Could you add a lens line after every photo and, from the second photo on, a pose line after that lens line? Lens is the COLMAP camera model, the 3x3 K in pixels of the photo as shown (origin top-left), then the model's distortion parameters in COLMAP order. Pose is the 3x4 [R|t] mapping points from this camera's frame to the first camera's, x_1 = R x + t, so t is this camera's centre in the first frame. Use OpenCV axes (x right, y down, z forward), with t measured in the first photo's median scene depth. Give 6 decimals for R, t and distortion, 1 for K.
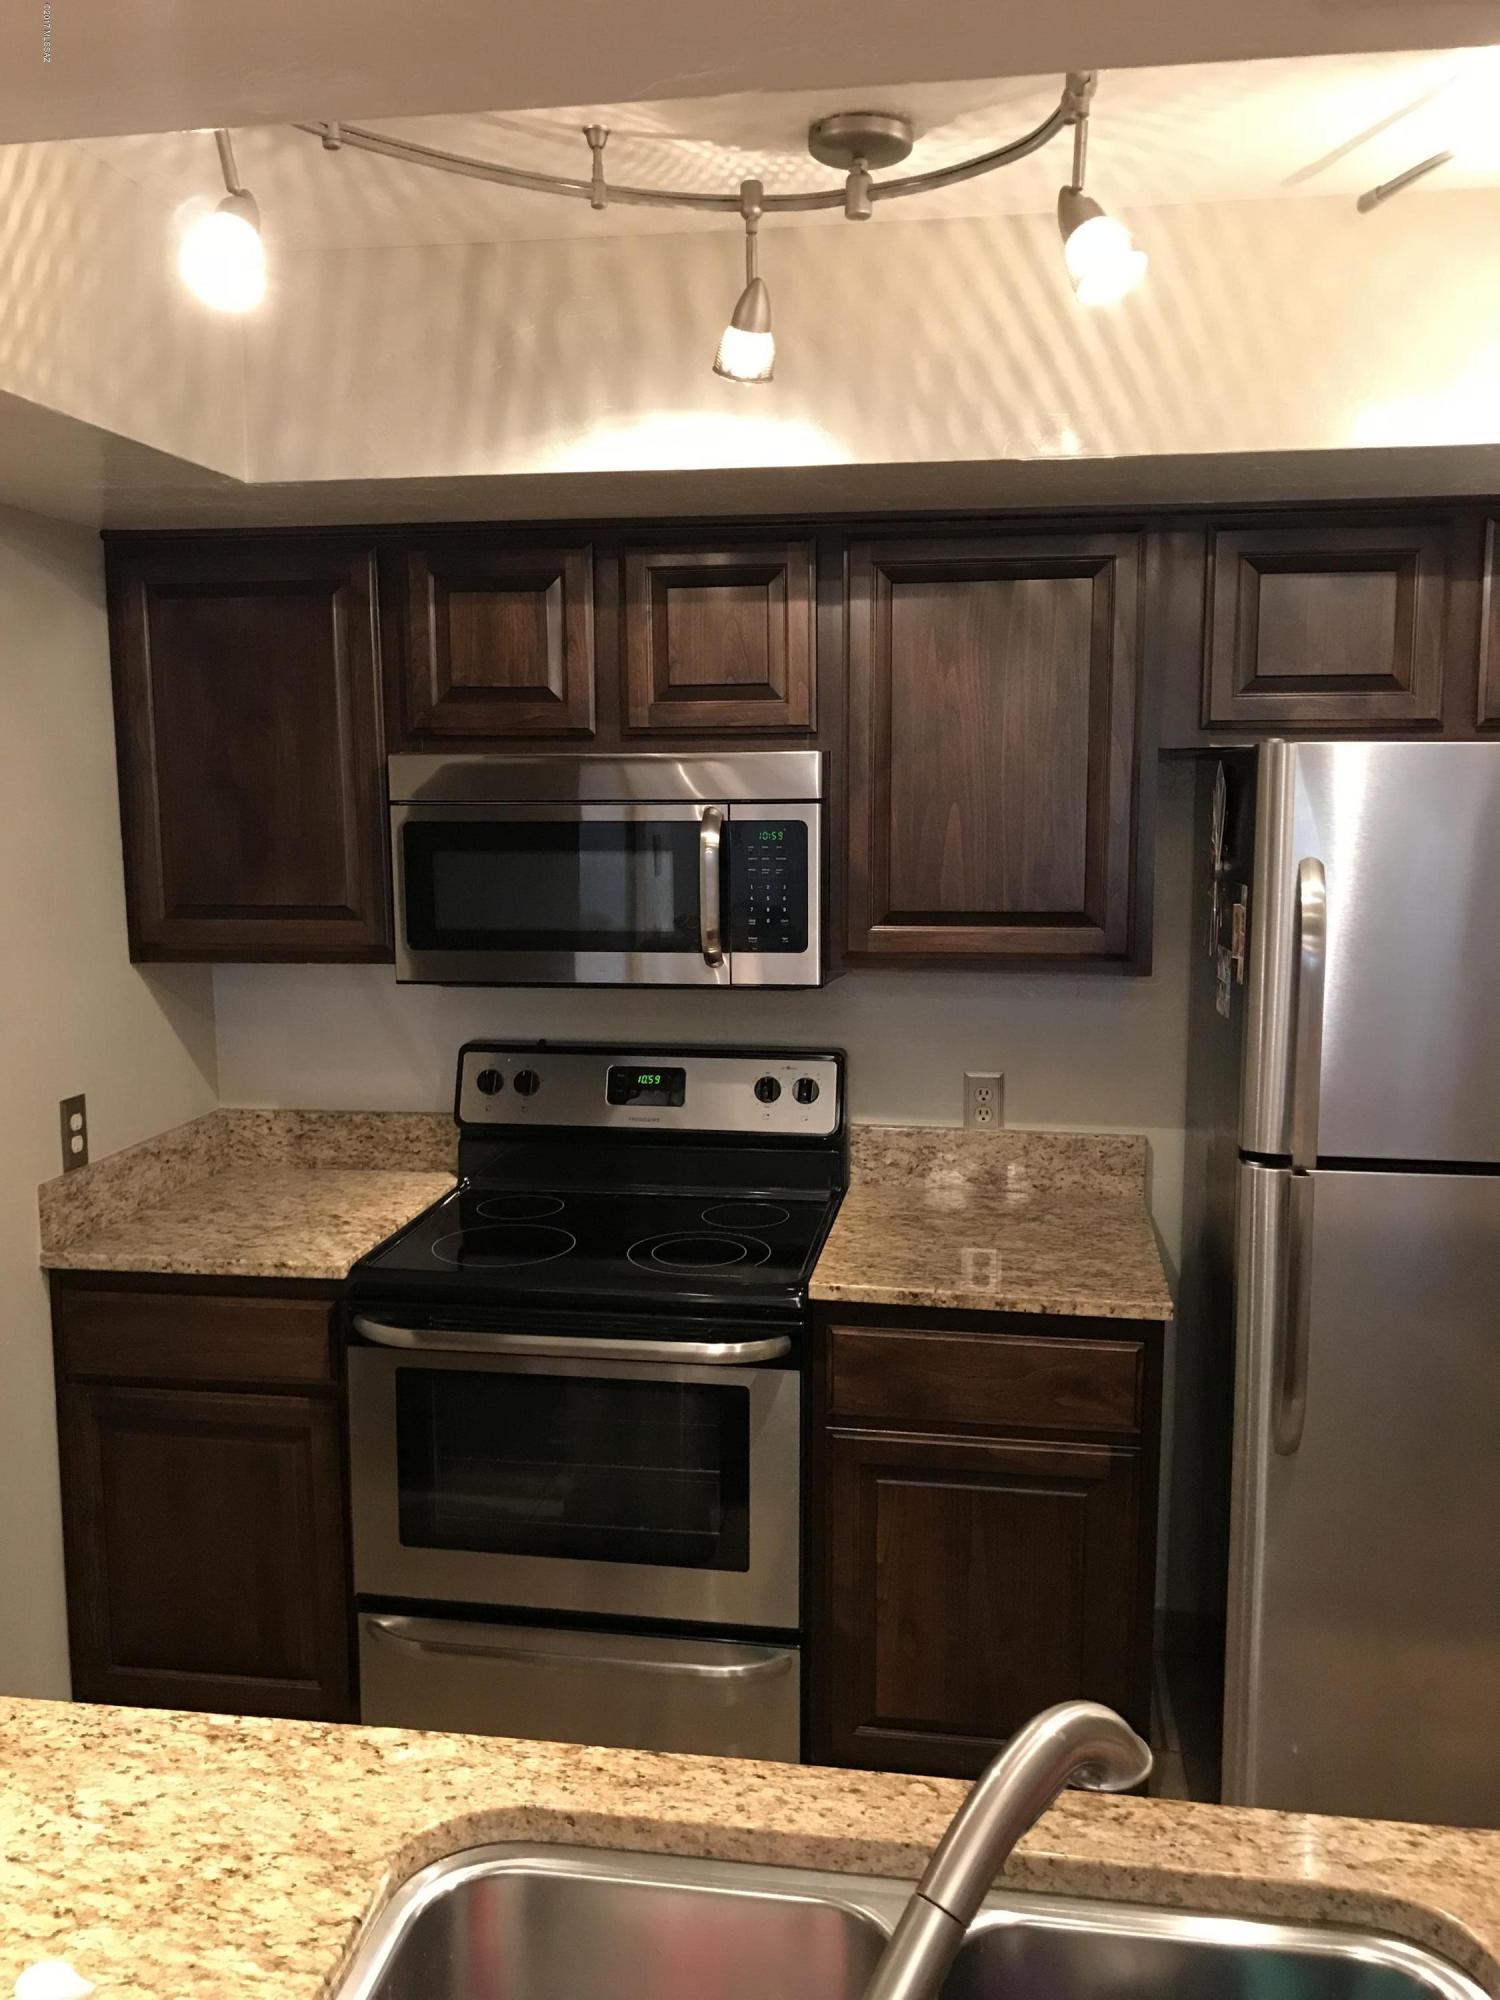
lens RADIAL K [[1679.9, 0, 759.2], [0, 1679.9, 1010.3], [0, 0, 1]] dist [0.062402, -0.125543]
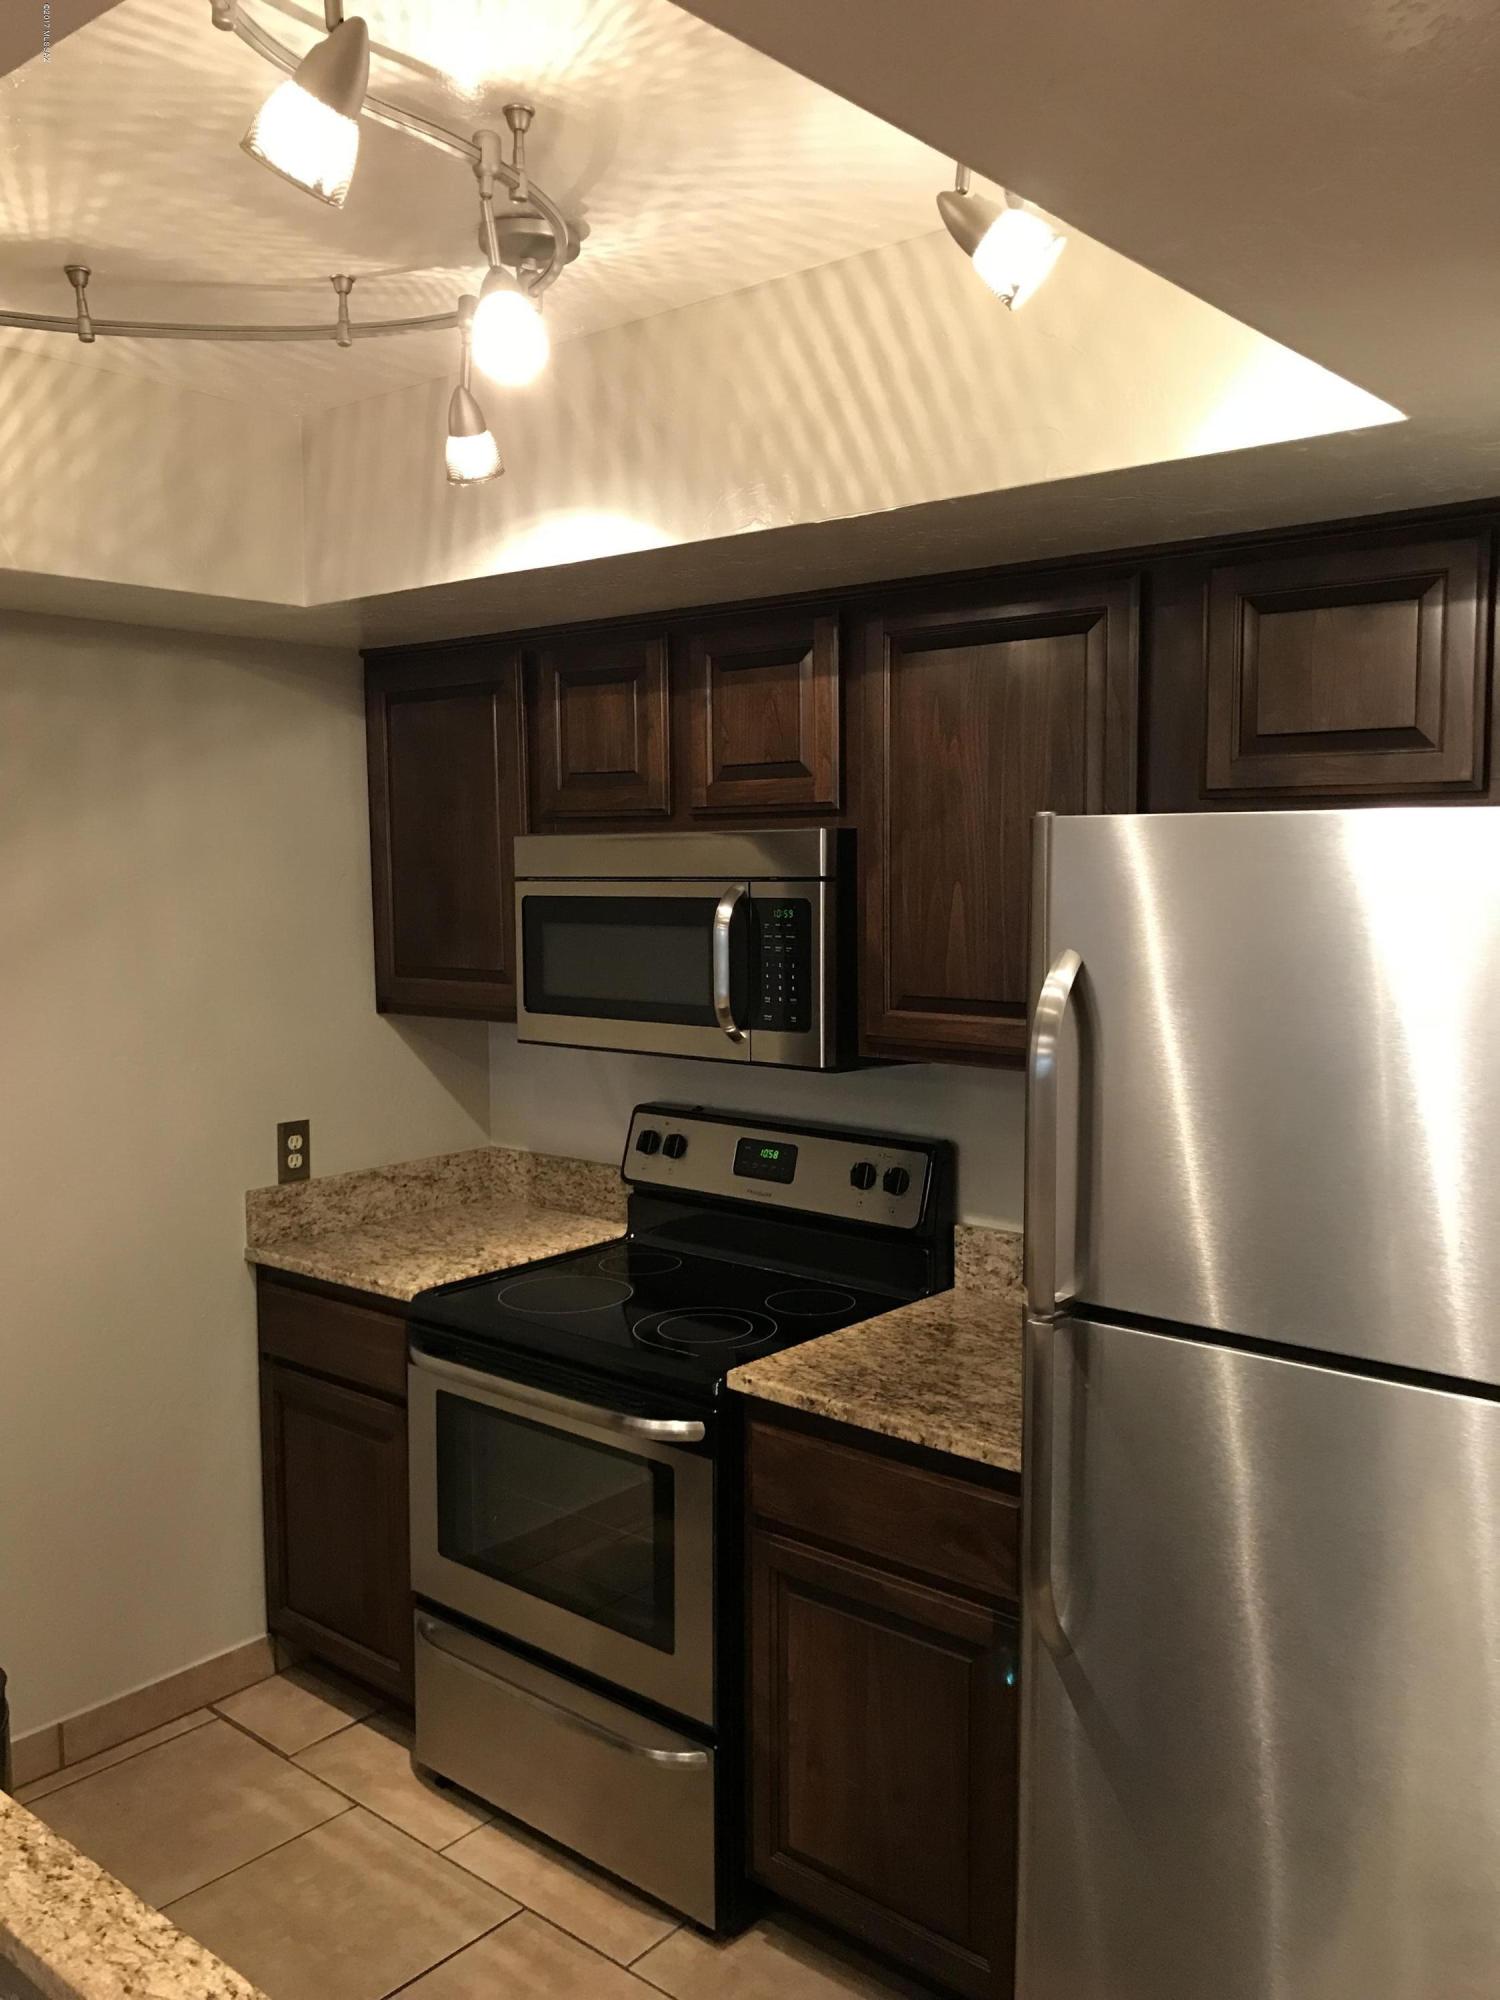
lens RADIAL K [[1679.9, 0, 759.2], [0, 1679.9, 1010.3], [0, 0, 1]] dist [0.062402, -0.125543]
pose [[0.846485, 0.047938, -0.530250, 0.519020], [-0.070954, 0.997212, -0.023117, -0.023616], [0.527664, 0.057192, 0.847526, 0.160093]]
